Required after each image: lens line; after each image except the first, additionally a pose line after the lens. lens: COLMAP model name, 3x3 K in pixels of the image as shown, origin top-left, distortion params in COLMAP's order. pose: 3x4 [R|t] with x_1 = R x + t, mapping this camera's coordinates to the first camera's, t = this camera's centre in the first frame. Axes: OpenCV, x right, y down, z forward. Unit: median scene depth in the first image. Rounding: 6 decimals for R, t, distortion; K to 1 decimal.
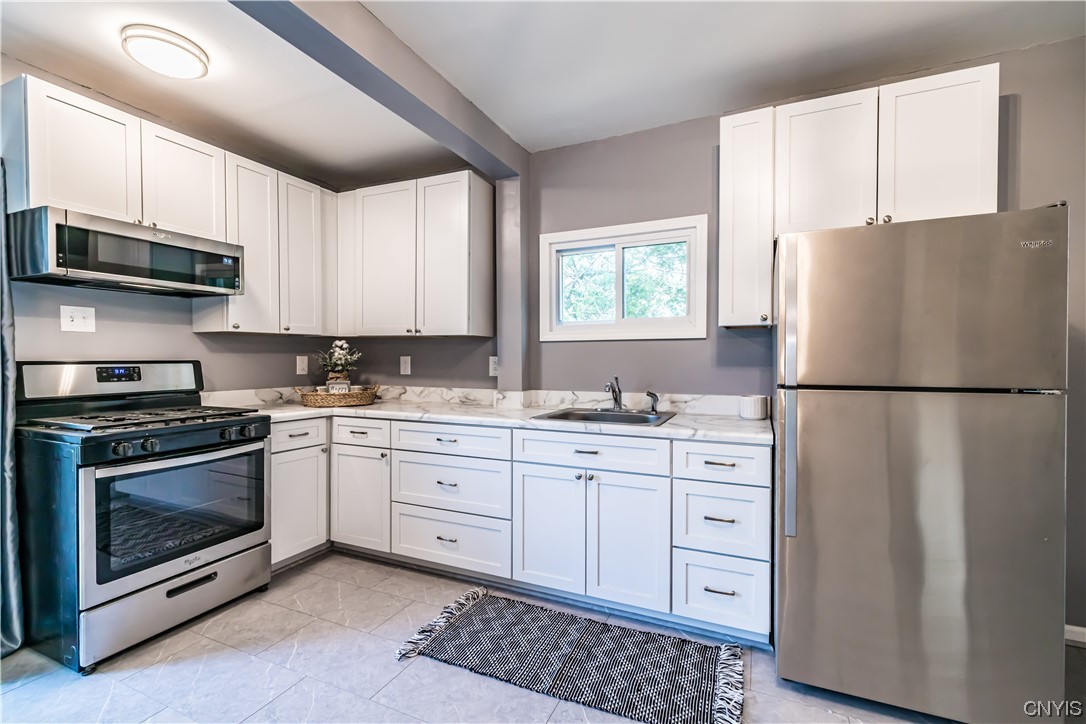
lens RADIAL K [[466.2, 0, 546.2], [0, 466.2, 367.7], [0, 0, 1]] dist [0.000924, 0.000538]
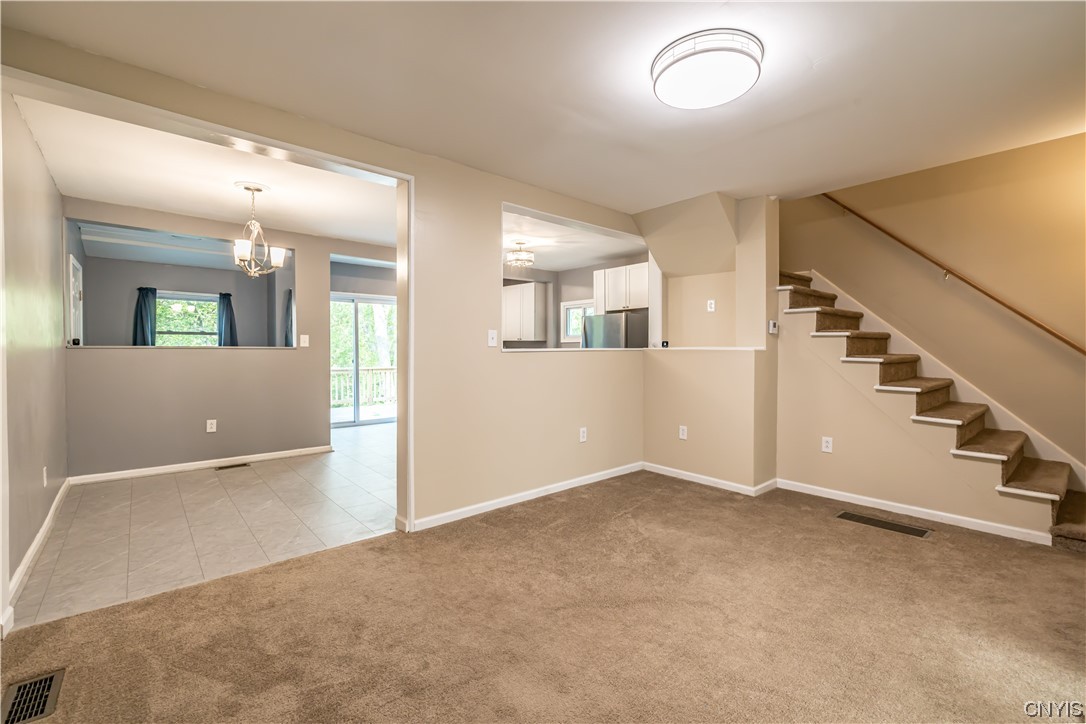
lens RADIAL K [[466.2, 0, 546.5], [0, 466.2, 358.3], [0, 0, 1]] dist [0.000924, 0.000538]
pose [[0.905636, 0.010152, -0.423934, 1.254748], [-0.008730, 0.999948, 0.005297, 0.023510], [0.423965, -0.001097, 0.905678, -1.739630]]
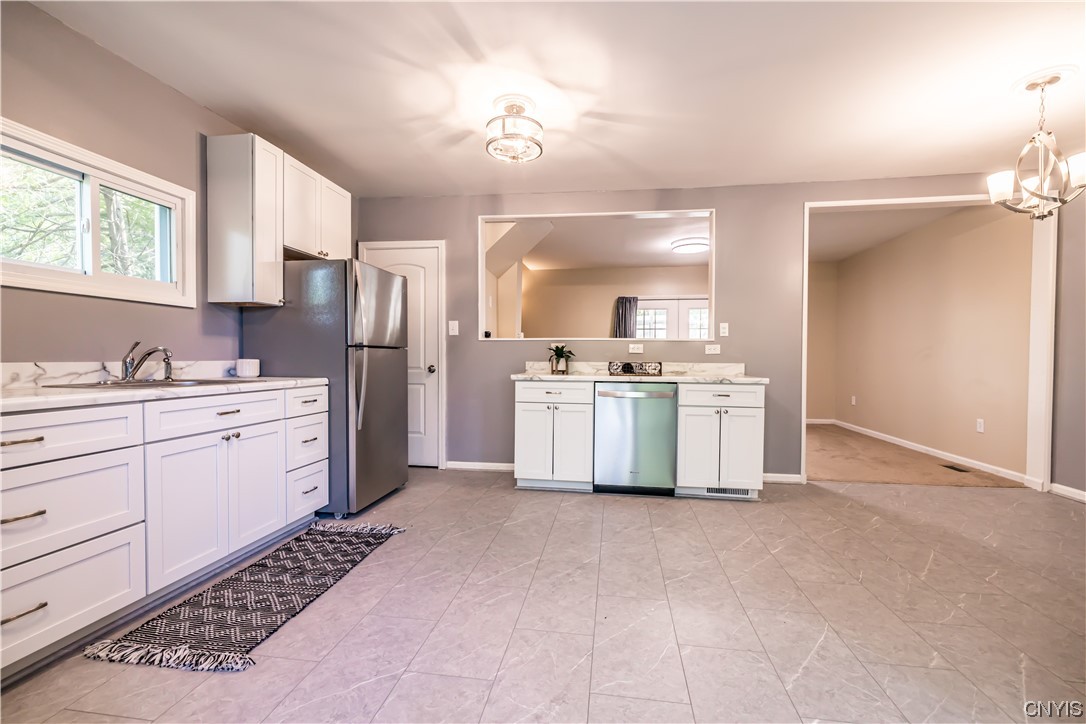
lens RADIAL K [[466.2, 0, 547.7], [0, 466.2, 371.6], [0, 0, 1]] dist [0.000924, 0.000538]
pose [[-0.271465, -0.029007, 0.962011, -0.952327], [0.010707, 0.999393, 0.033155, 0.058010], [-0.962389, 0.019301, -0.270990, 0.535678]]
